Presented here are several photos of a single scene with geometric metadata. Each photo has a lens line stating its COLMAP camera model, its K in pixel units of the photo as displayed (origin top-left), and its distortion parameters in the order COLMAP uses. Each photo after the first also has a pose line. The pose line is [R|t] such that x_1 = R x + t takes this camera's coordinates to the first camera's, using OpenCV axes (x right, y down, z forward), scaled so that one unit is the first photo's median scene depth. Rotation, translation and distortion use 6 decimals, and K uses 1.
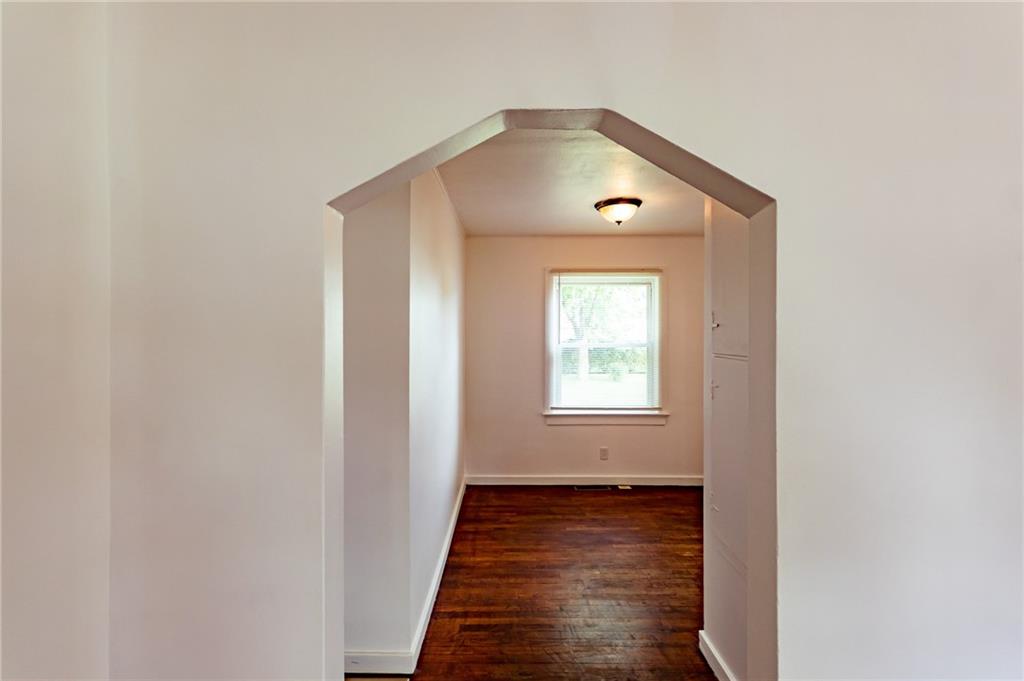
lens RADIAL K [[473.8, 0, 512.5], [0, 473.8, 337.9], [0, 0, 1]] dist [0.000966, 0.006567]
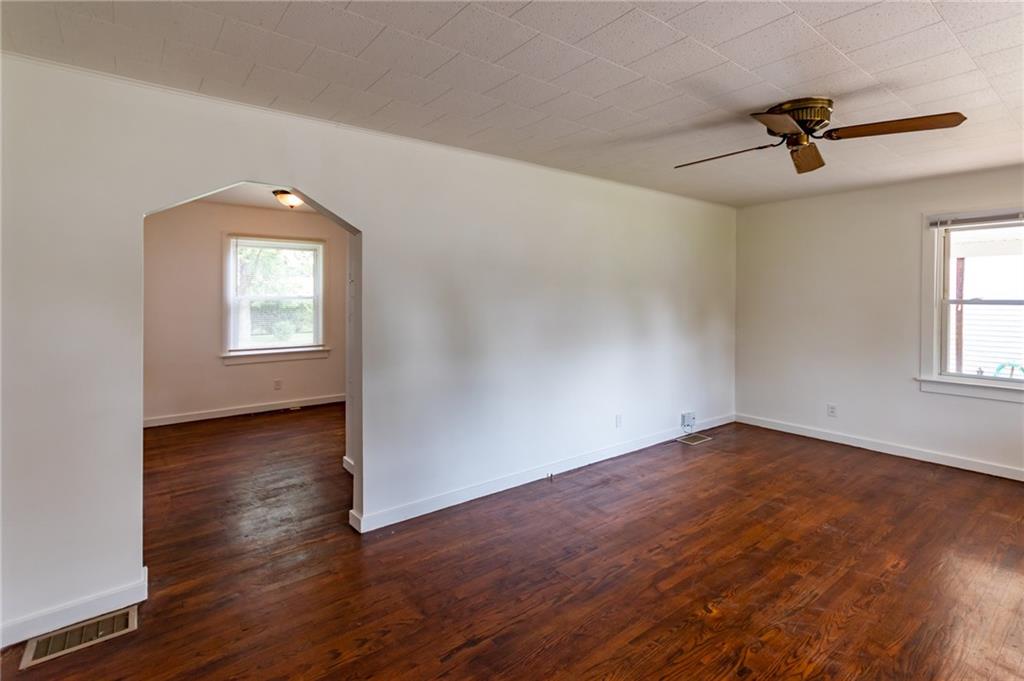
lens RADIAL K [[473.8, 0, 499.8], [0, 473.8, 299.1], [0, 0, 1]] dist [0.000966, 0.006567]
pose [[0.797015, -0.001254, 0.603958, -0.094637], [-0.000307, 0.999997, 0.002481, 0.016784], [-0.603959, -0.002163, 0.797013, -0.348888]]
